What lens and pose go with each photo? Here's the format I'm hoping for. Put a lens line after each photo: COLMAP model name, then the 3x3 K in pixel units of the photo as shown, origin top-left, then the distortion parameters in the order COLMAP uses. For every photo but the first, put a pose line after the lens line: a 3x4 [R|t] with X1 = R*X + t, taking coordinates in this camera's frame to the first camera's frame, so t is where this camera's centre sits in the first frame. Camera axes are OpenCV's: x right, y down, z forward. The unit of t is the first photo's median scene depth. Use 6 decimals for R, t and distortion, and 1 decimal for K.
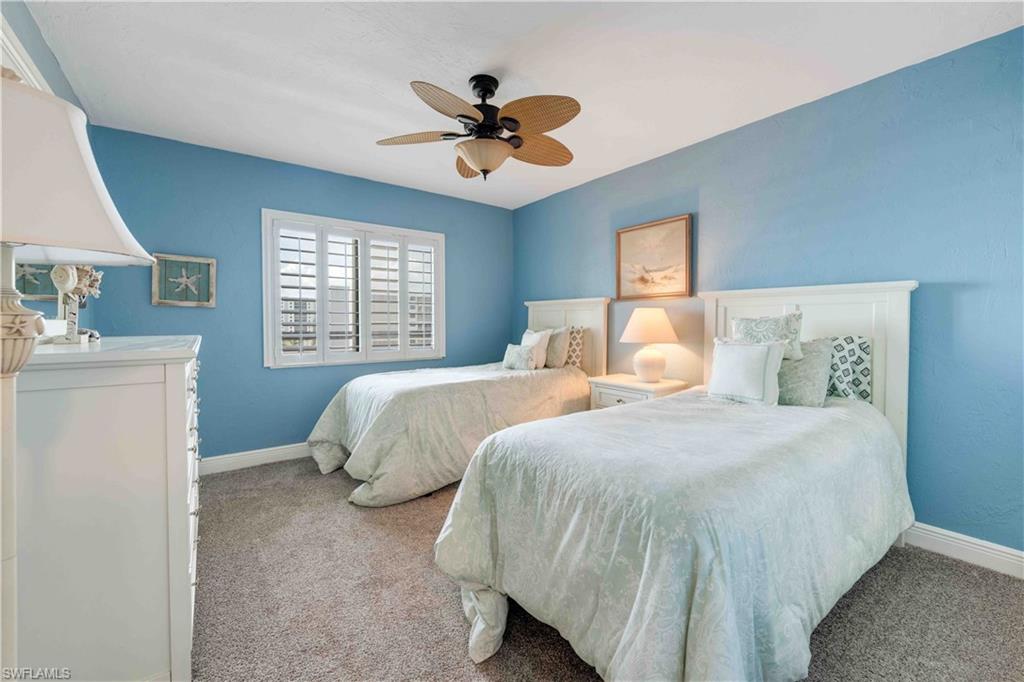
lens RADIAL K [[427.9, 0, 515.7], [0, 427.9, 345.5], [0, 0, 1]] dist [0.000439, 0.000131]
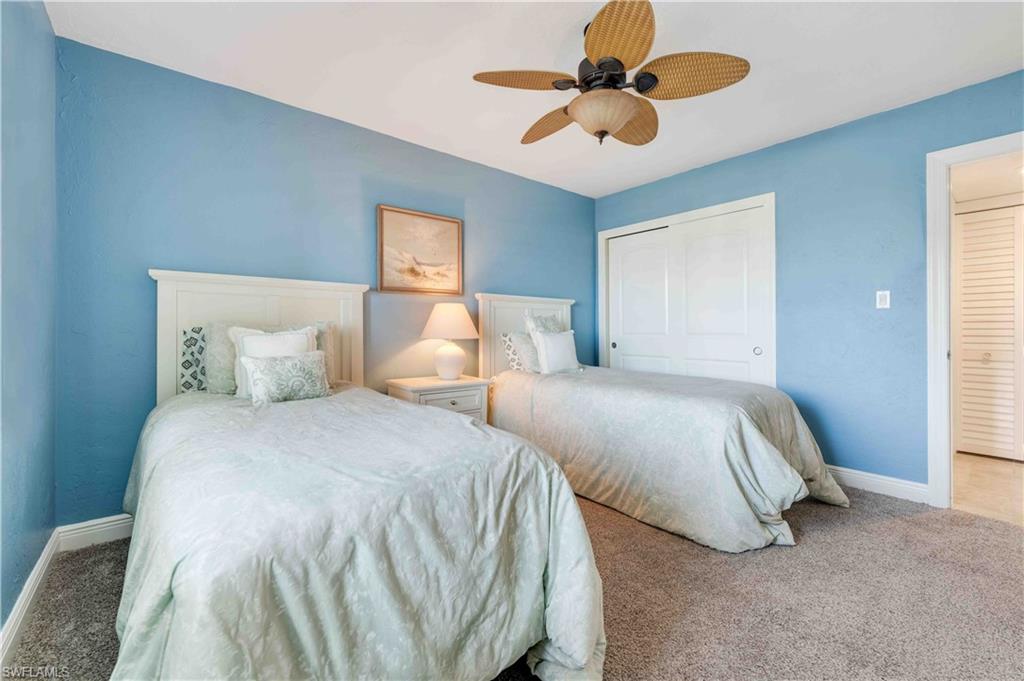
lens RADIAL K [[418.1, 0, 516.6], [0, 418.1, 334.8], [0, 0, 1]] dist [-0.001858, 0.000346]
pose [[-0.064501, -0.006395, 0.997897, -0.611227], [0.061257, 0.998068, 0.010356, -0.015605], [-0.996036, 0.061796, -0.063985, 0.859127]]
